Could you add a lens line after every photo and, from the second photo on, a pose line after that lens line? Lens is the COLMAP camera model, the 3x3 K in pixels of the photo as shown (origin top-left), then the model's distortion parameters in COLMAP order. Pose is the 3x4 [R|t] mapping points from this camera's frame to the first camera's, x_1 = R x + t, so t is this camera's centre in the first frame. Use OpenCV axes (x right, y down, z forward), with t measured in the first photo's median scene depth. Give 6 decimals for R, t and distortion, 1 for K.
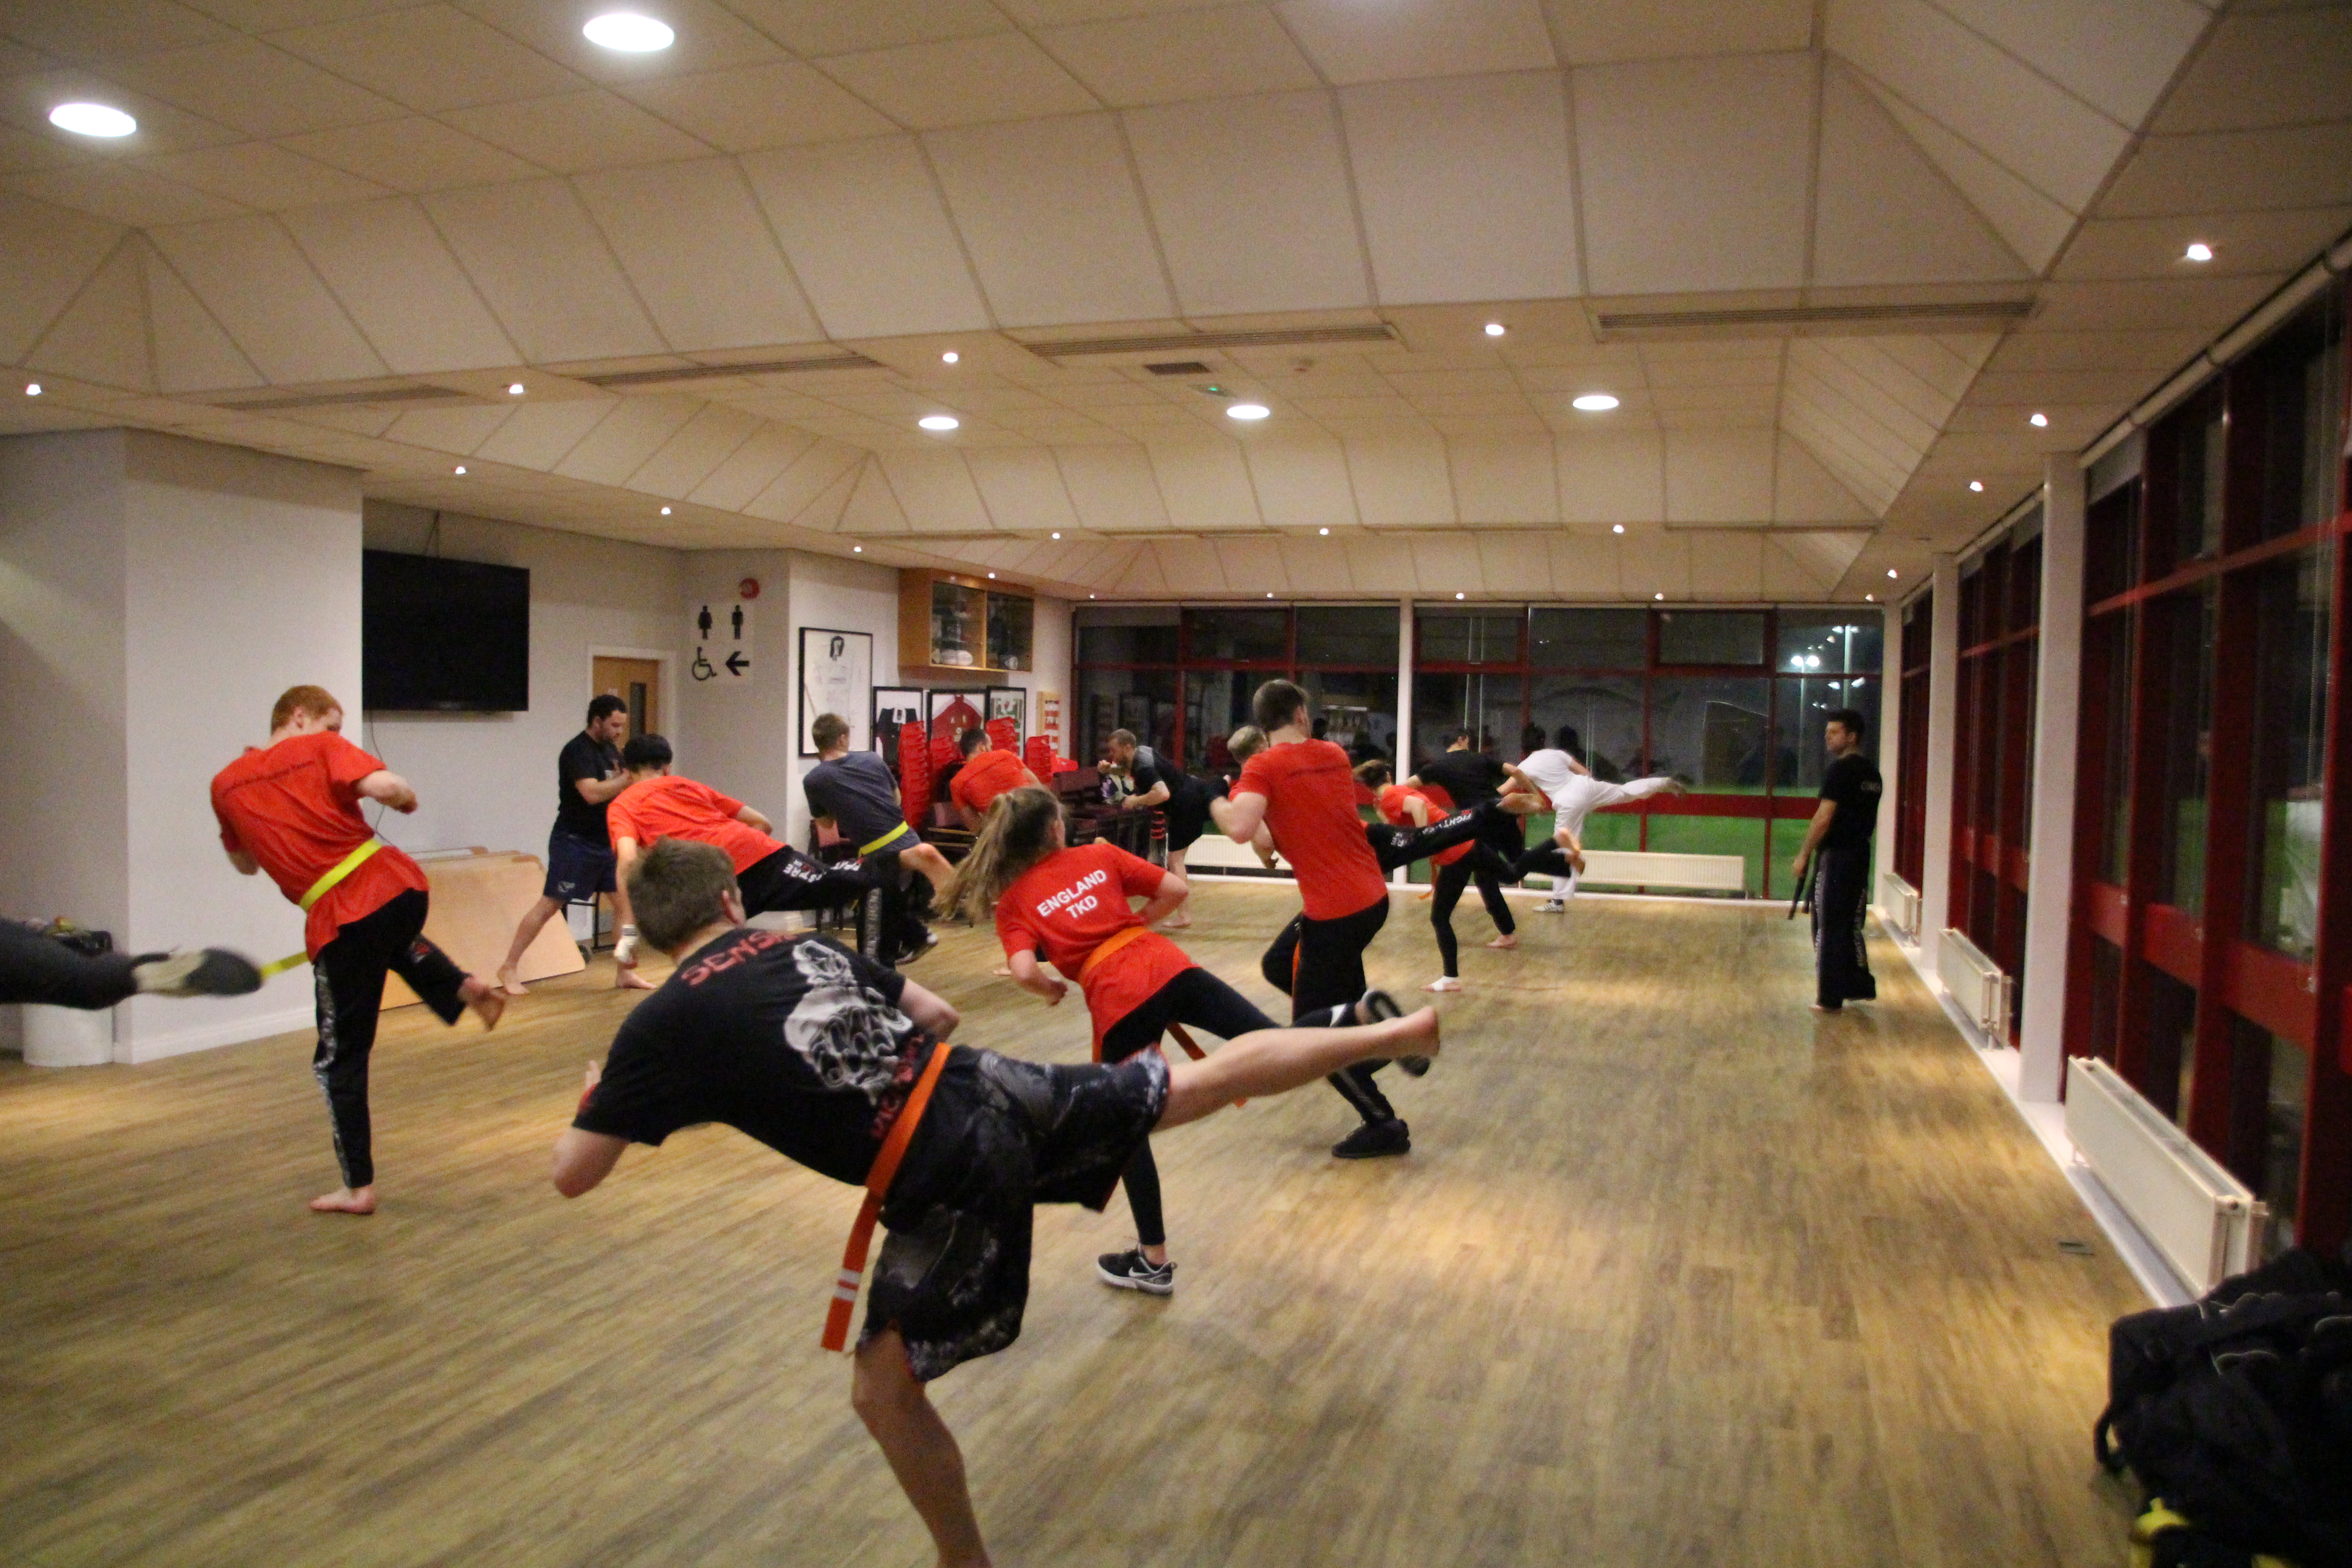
lens RADIAL K [[1735.5, 0, 1176.0], [0, 1735.5, 784.0], [0, 0, 1]] dist [-0.156208, 0.107676]
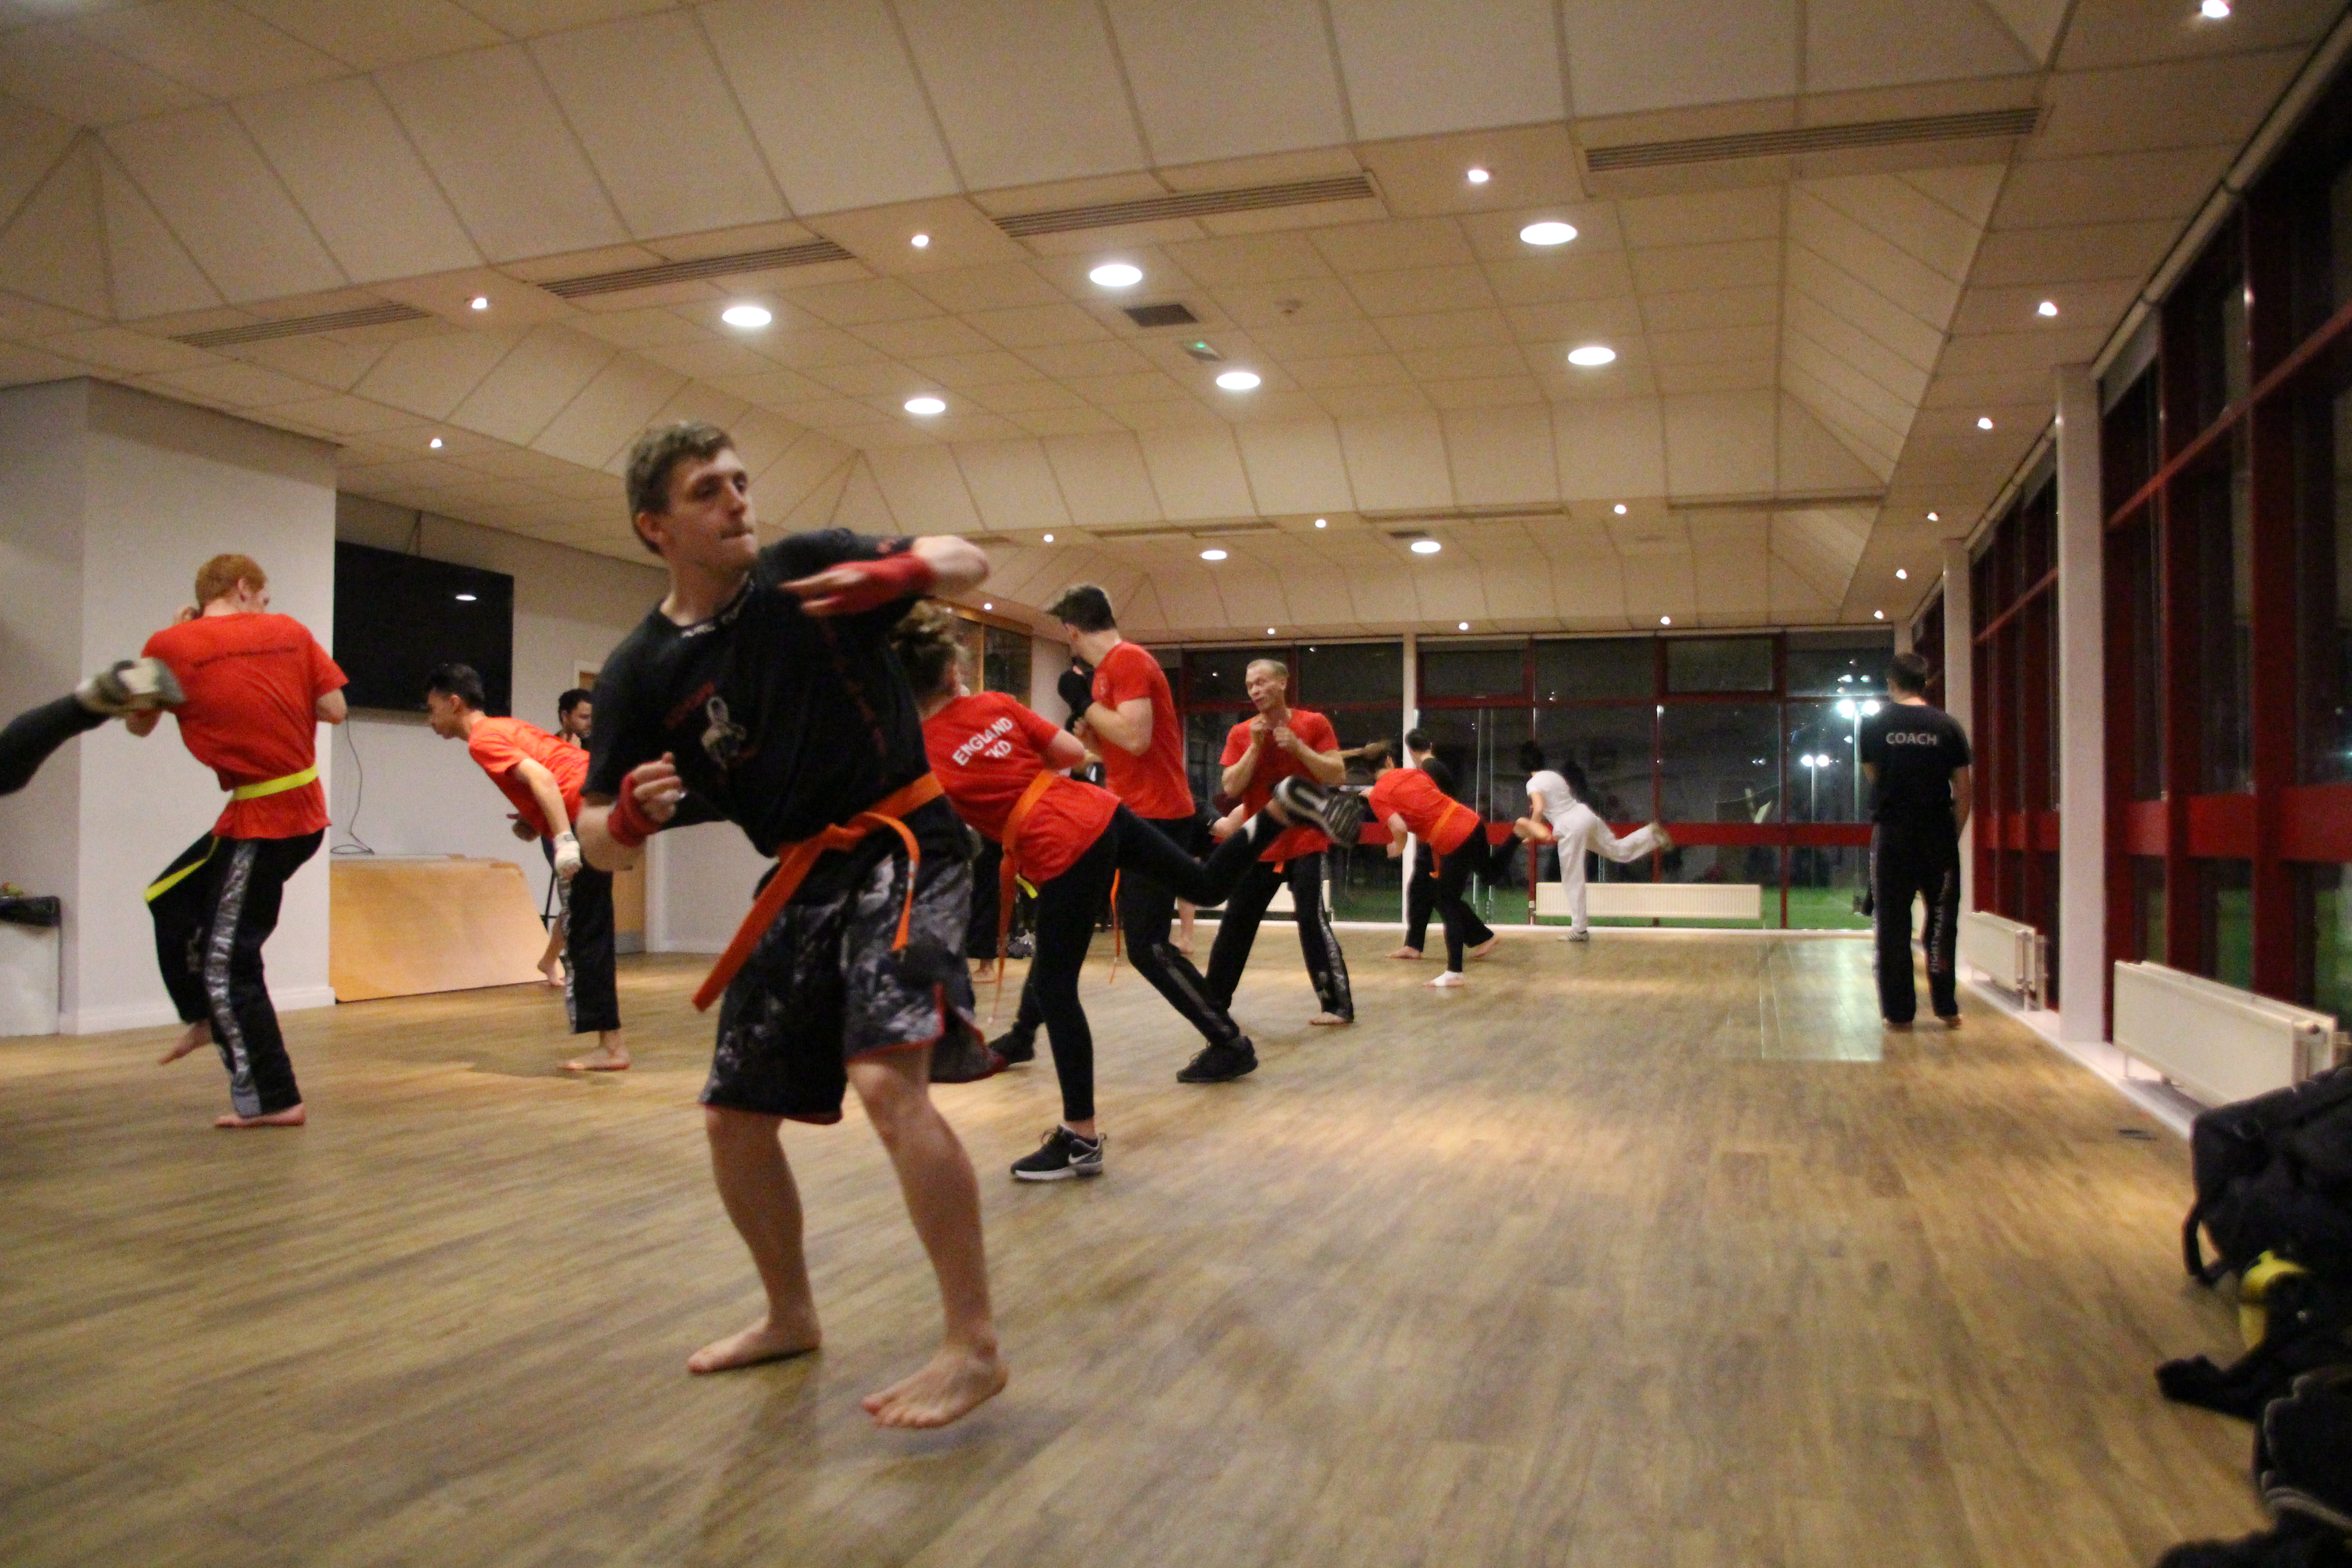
lens RADIAL K [[1735.5, 0, 1176.0], [0, 1735.5, 784.0], [0, 0, 1]] dist [-0.156208, 0.107676]
pose [[0.999866, -0.015162, -0.006110, 0.014812], [0.014748, 0.997911, -0.062902, 0.122826], [0.007051, 0.062804, 0.998001, 0.057728]]
